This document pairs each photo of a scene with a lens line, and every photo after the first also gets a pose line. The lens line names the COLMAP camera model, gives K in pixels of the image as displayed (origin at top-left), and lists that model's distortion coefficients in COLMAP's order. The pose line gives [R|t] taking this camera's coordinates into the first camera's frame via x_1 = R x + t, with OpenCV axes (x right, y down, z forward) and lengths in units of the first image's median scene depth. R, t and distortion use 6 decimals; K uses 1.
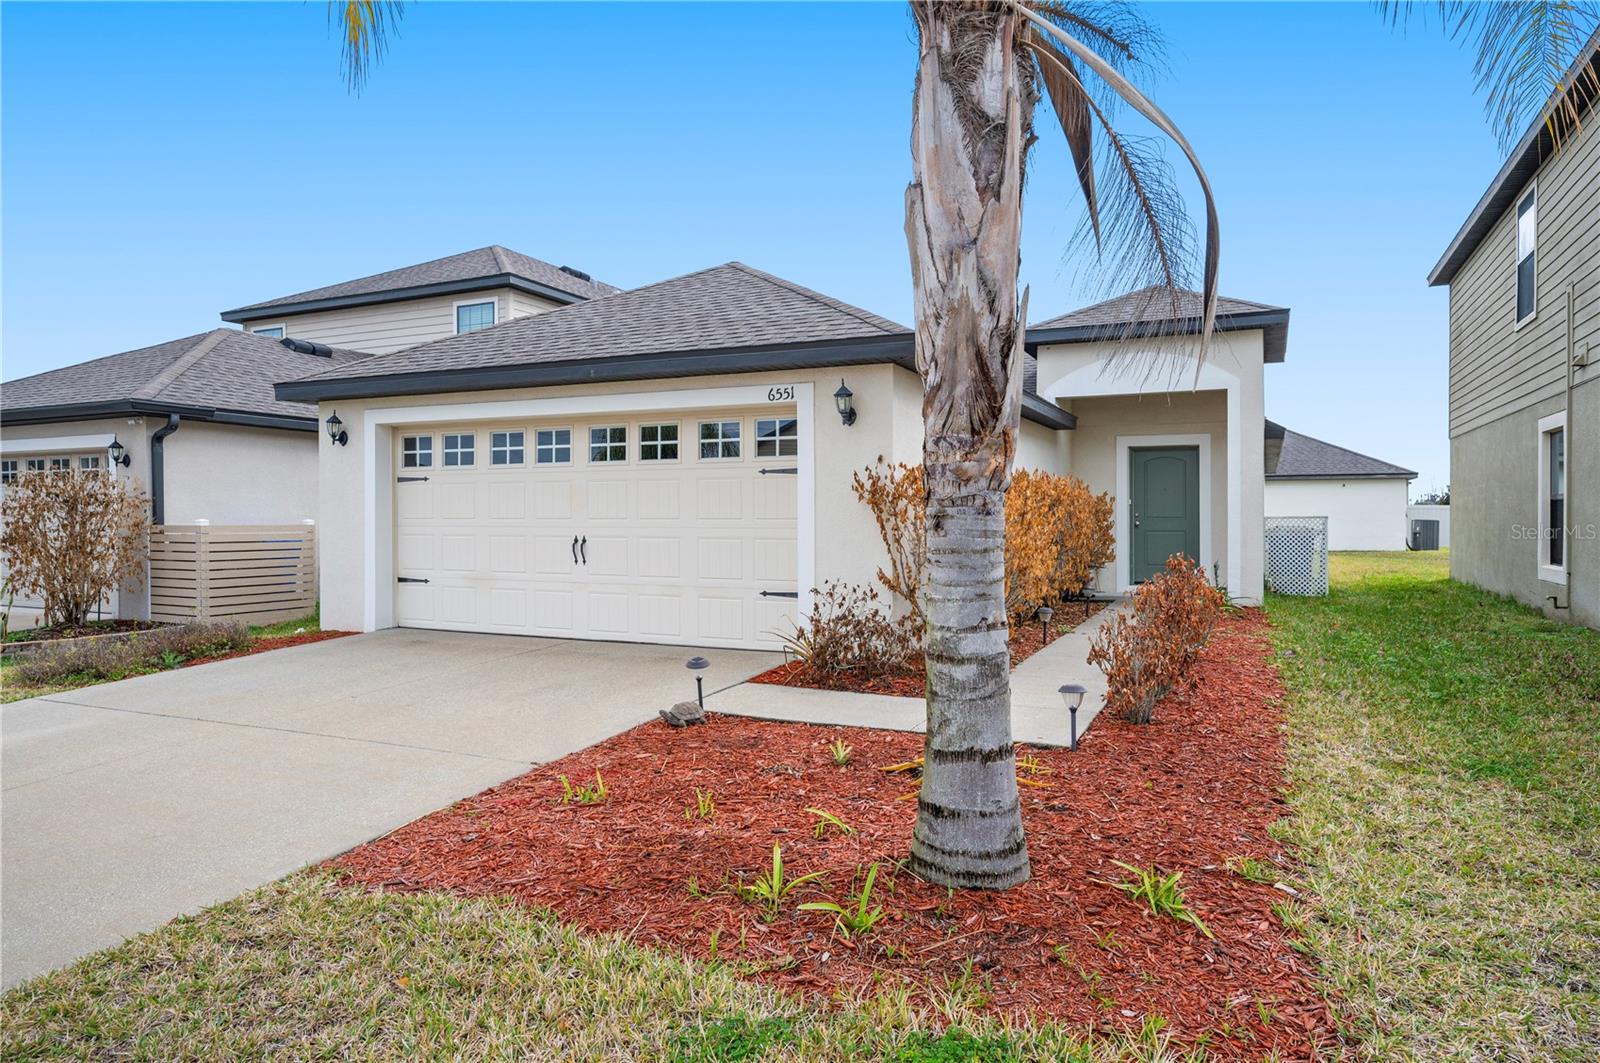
lens RADIAL K [[972.2, 0, 807.3], [0, 972.2, 520.7], [0, 0, 1]] dist [-0.000142, -0.000593]
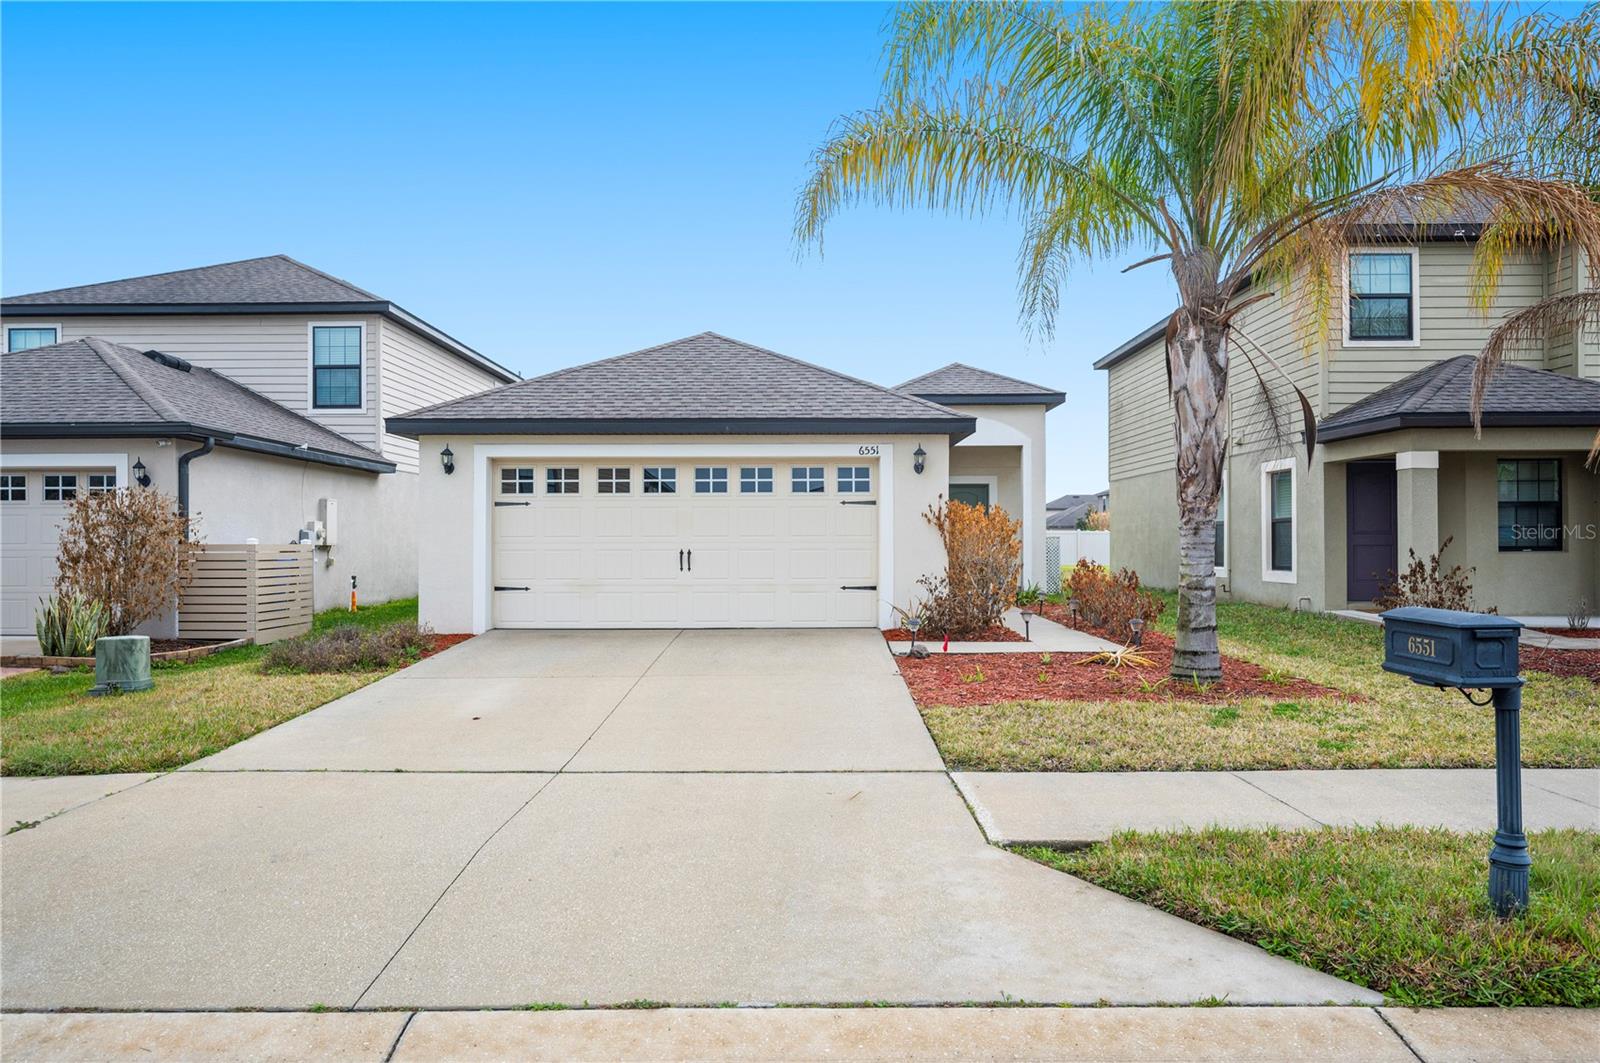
lens RADIAL K [[1060.1, 0, 800.0], [0, 1060.1, 531.5], [0, 0, 1]] dist [-0.000038, 0.001041]
pose [[0.910739, 0.001642, 0.412980, -0.680706], [0.004802, 0.999882, -0.014566, 0.013027], [-0.412956, 0.015249, 0.910624, -0.361193]]
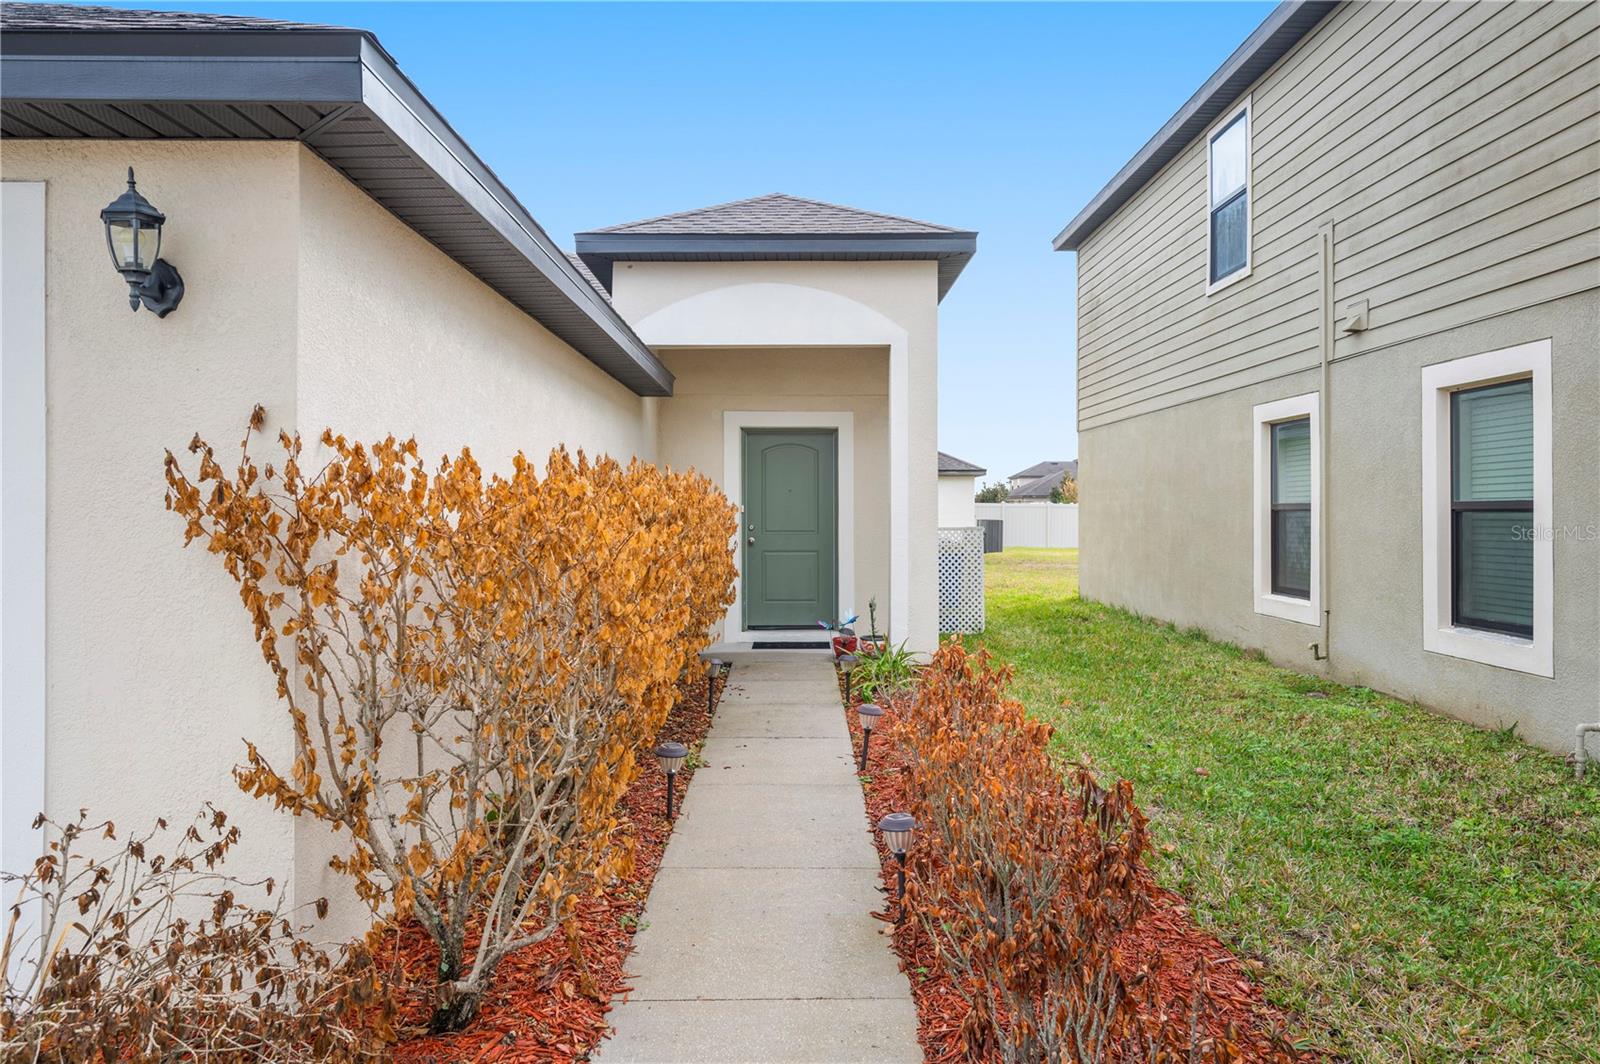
lens RADIAL K [[1076.1, 0, 797.4], [0, 1076.1, 500.1], [0, 0, 1]] dist [-0.000951, 0.000830]
pose [[0.903767, 0.002896, 0.428014, 0.070195], [0.002919, 0.999912, -0.012930, -0.024147], [-0.428014, 0.012935, 0.903679, 0.478251]]
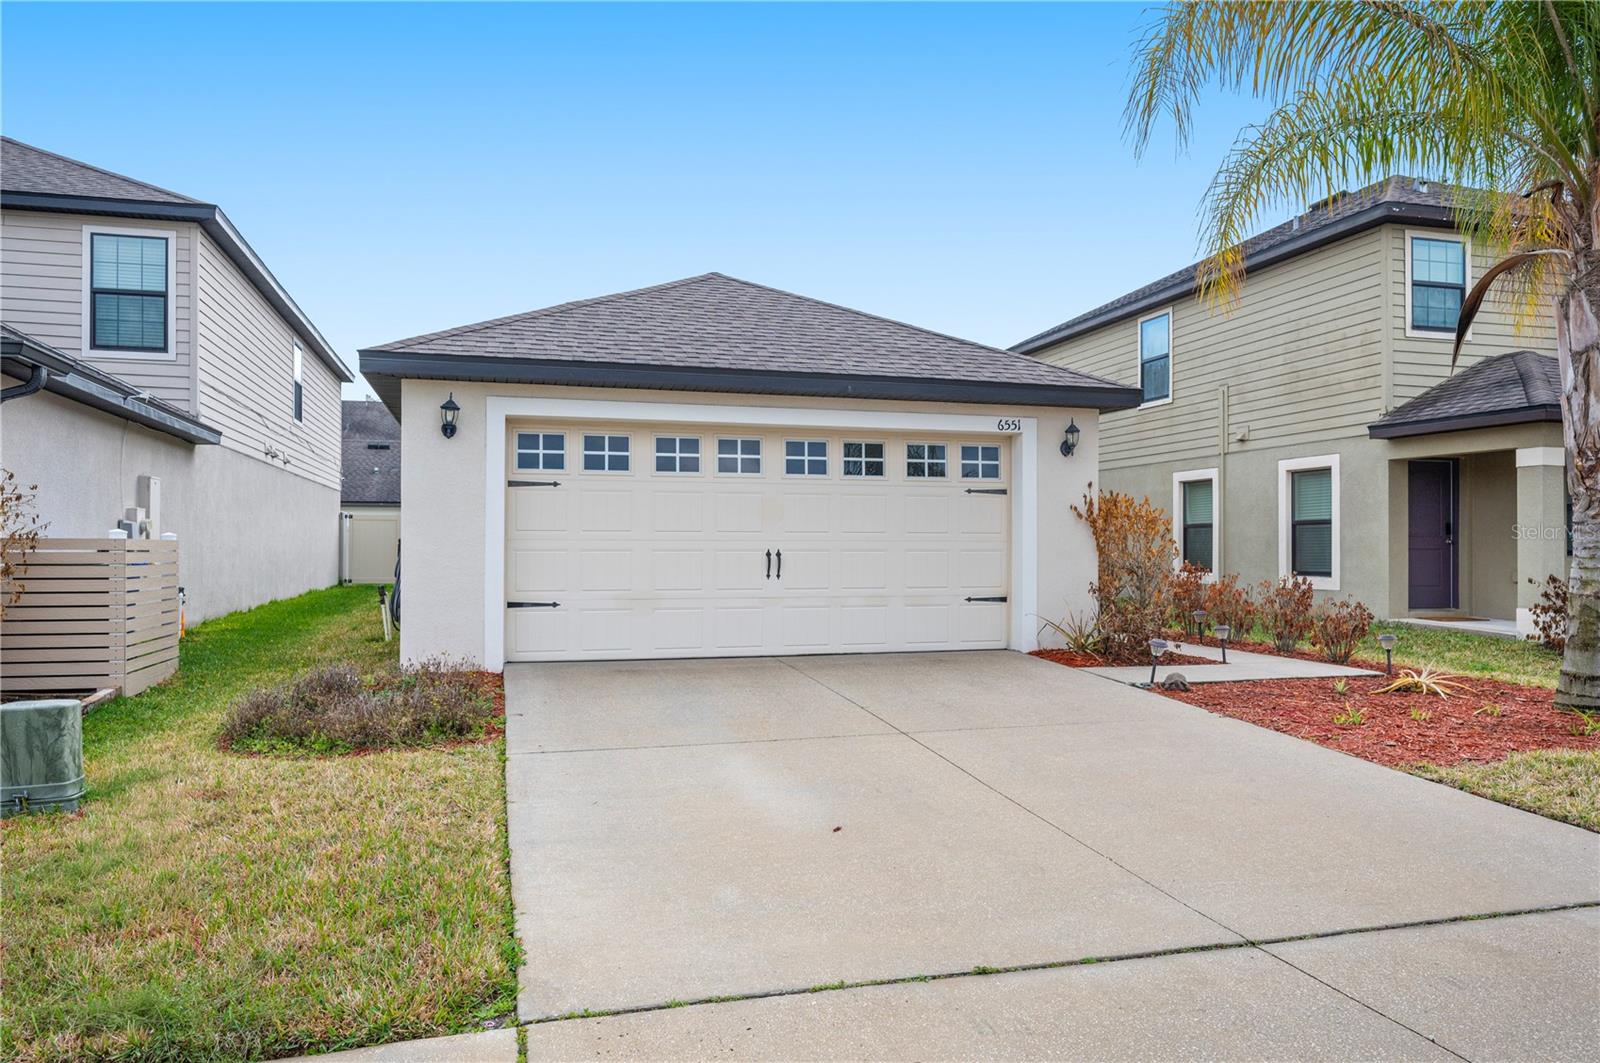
lens RADIAL K [[1091.6, 0, 800.0], [0, 1091.6, 531.5], [0, 0, 1]] dist [0.000462, 0.001803]
pose [[0.760842, 0.011472, 0.648836, -0.920998], [0.001702, 0.999805, -0.019673, 0.018914], [-0.648935, 0.016072, 0.760674, 0.150402]]
